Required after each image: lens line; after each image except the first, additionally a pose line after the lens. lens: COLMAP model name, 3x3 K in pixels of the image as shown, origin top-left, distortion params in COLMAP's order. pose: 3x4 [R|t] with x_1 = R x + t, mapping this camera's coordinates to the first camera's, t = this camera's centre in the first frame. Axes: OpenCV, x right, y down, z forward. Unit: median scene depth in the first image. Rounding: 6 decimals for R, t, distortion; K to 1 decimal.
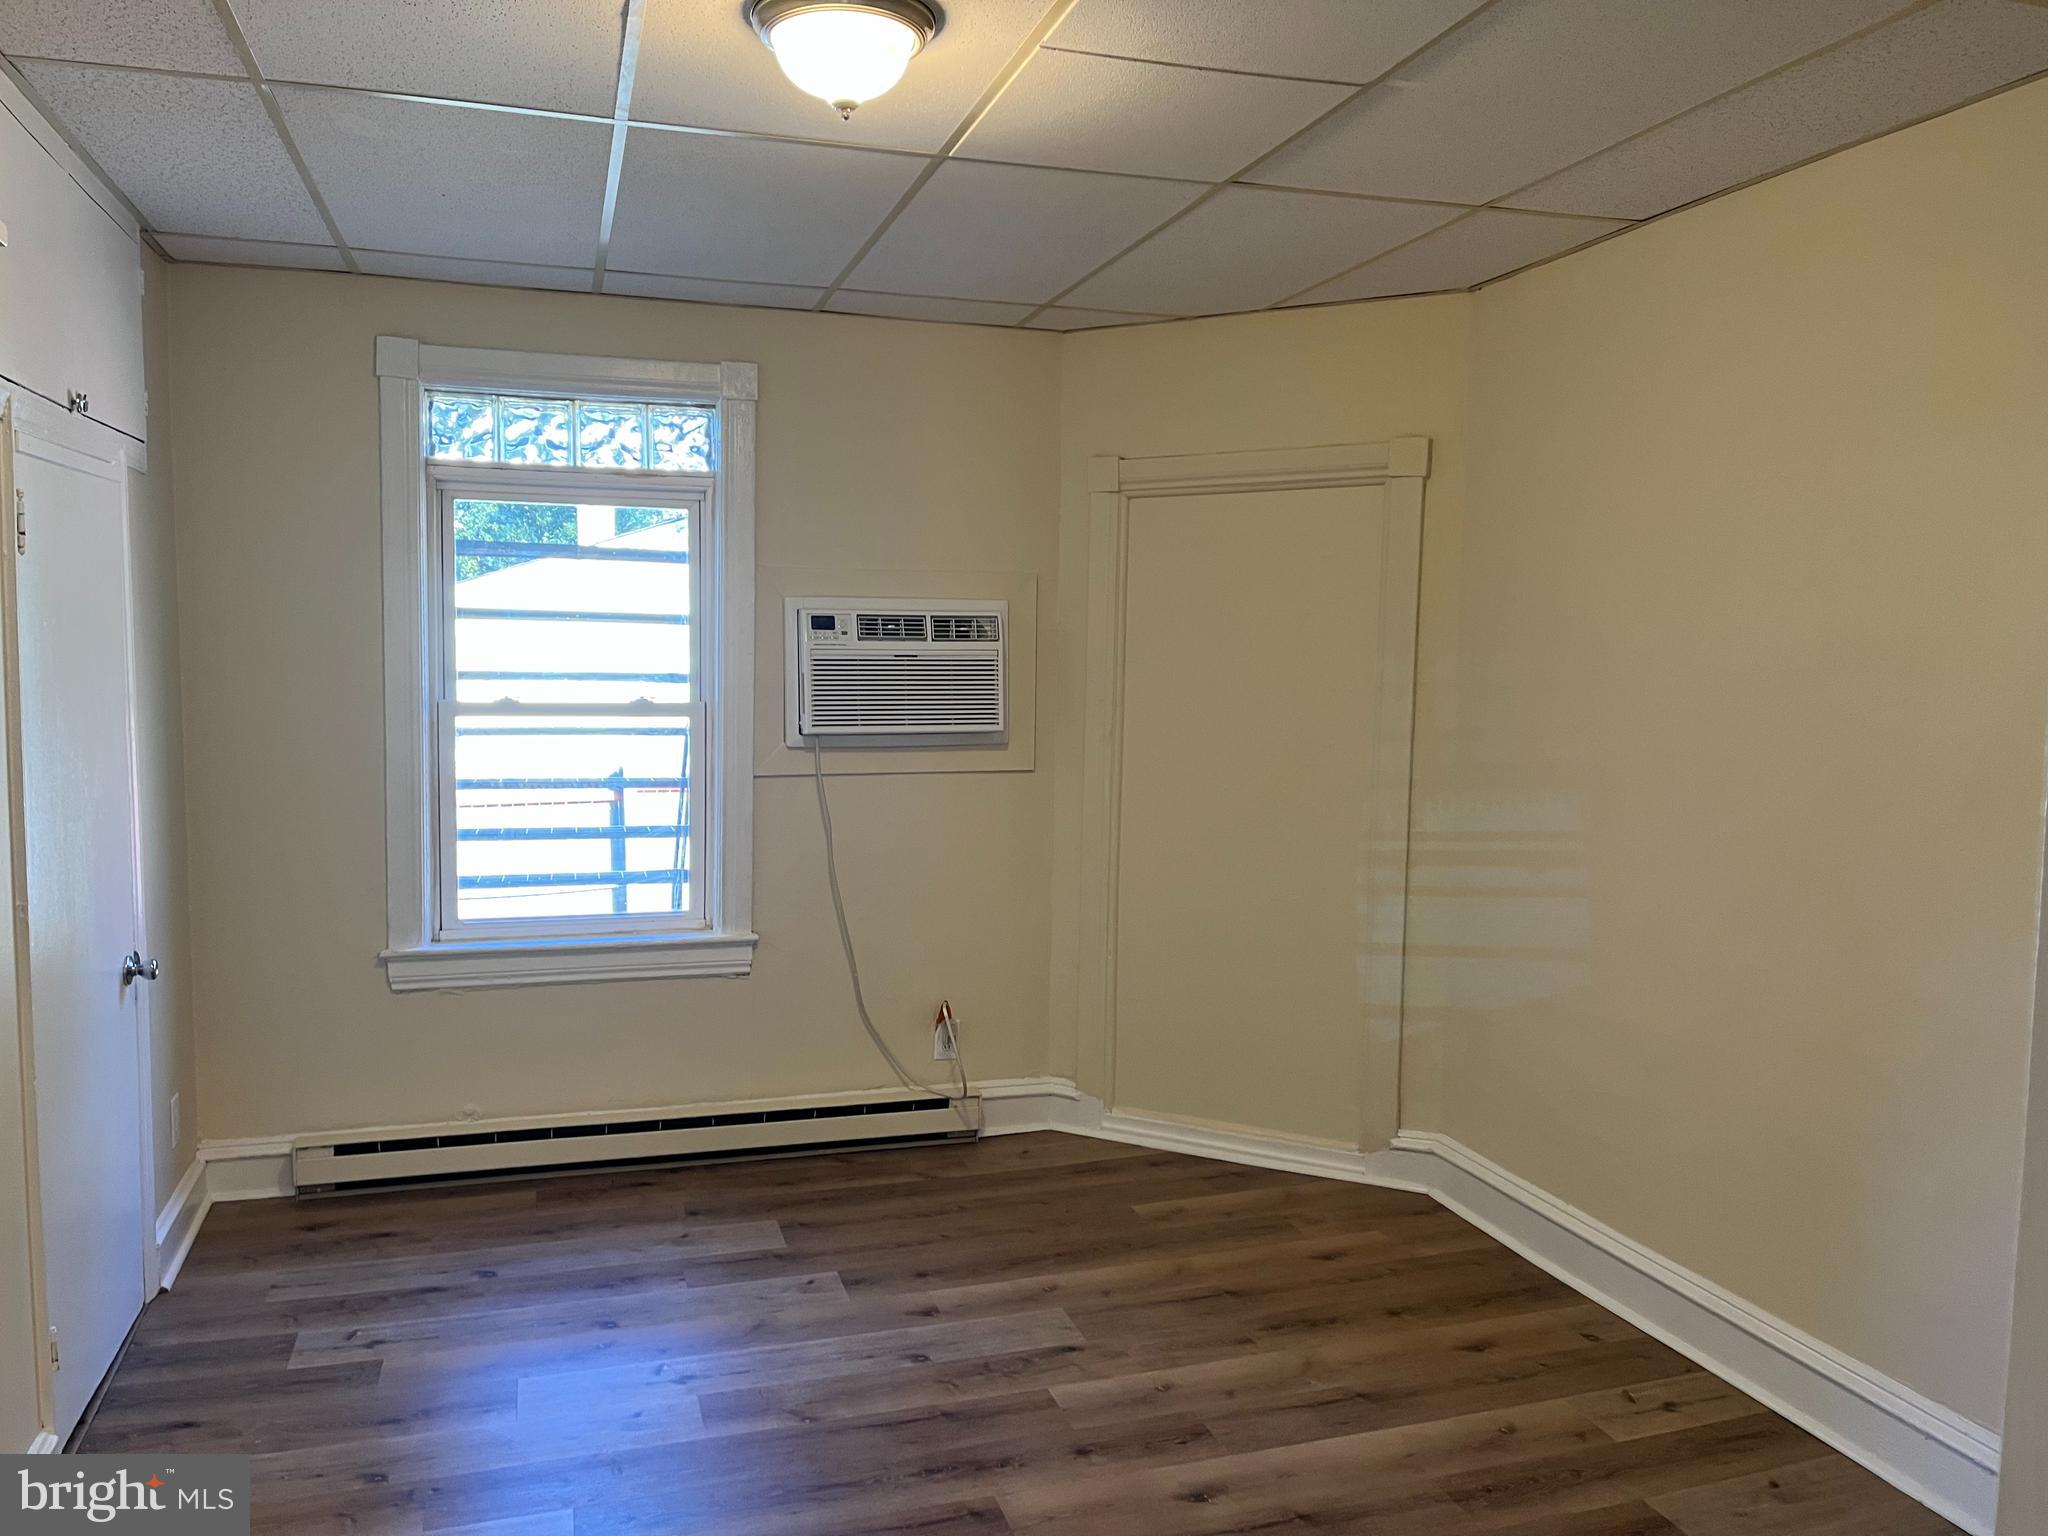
lens RADIAL K [[1546.1, 0, 1024.0], [0, 1546.1, 768.0], [0, 0, 1]] dist [0.032330, -0.005110]
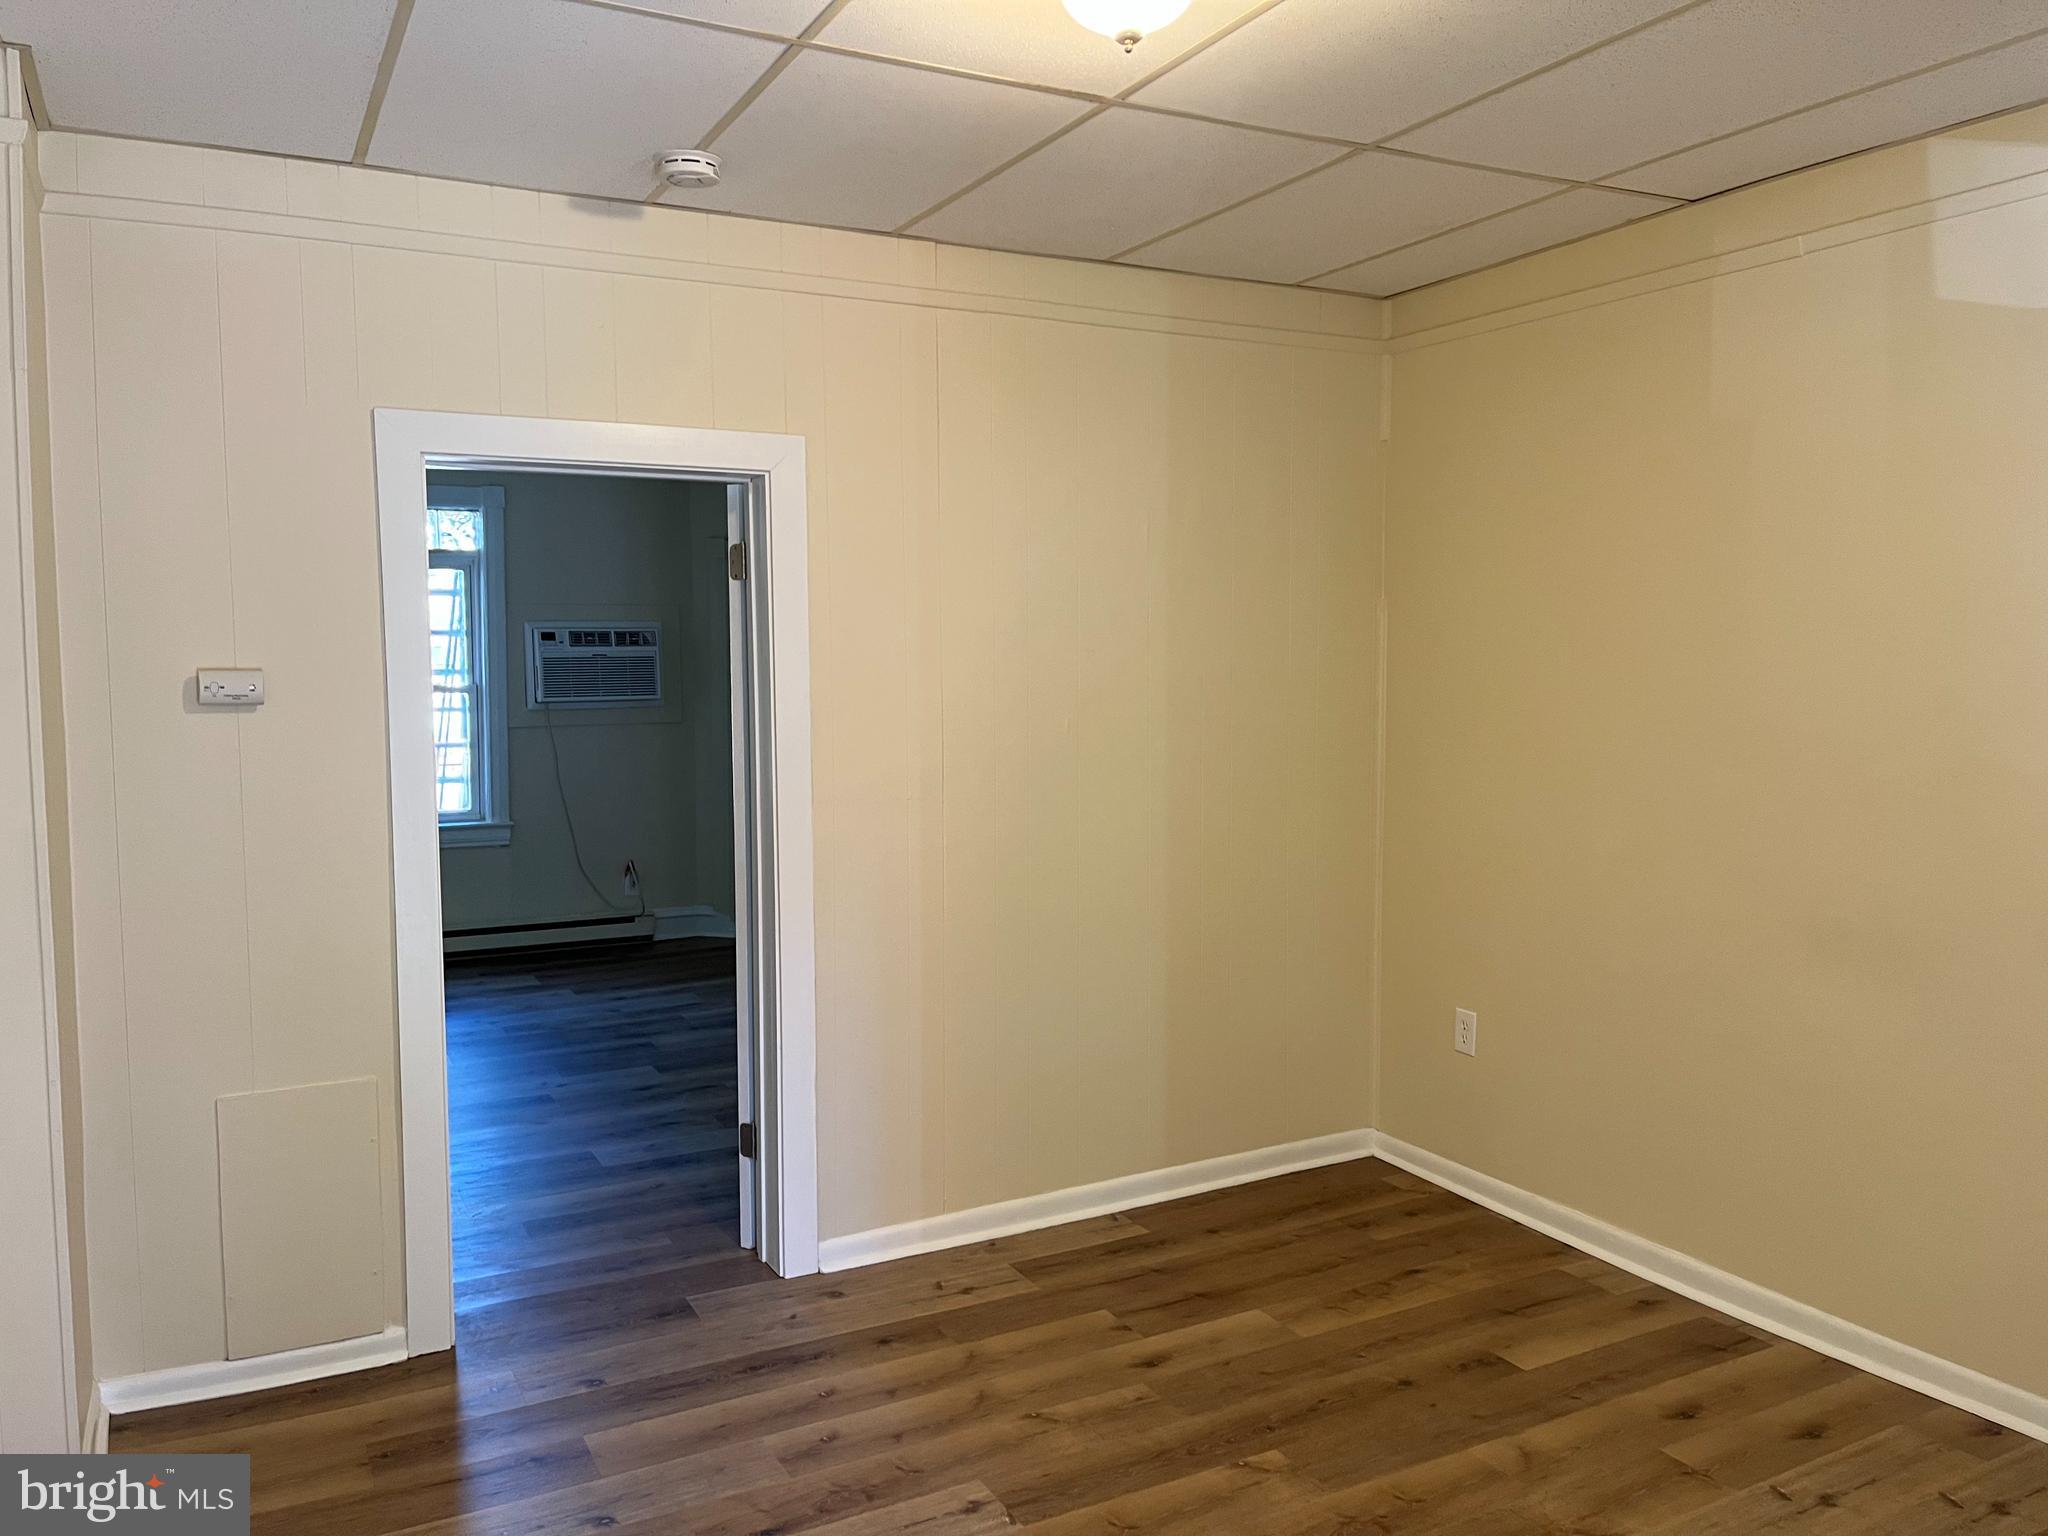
lens RADIAL K [[1546.1, 0, 1024.0], [0, 1546.1, 768.0], [0, 0, 1]] dist [0.032330, -0.005110]
pose [[0.983780, -0.030679, 0.176739, 0.077538], [0.030679, 0.999526, 0.002732, 0.060938], [-0.176739, 0.002735, 0.984254, -0.756975]]
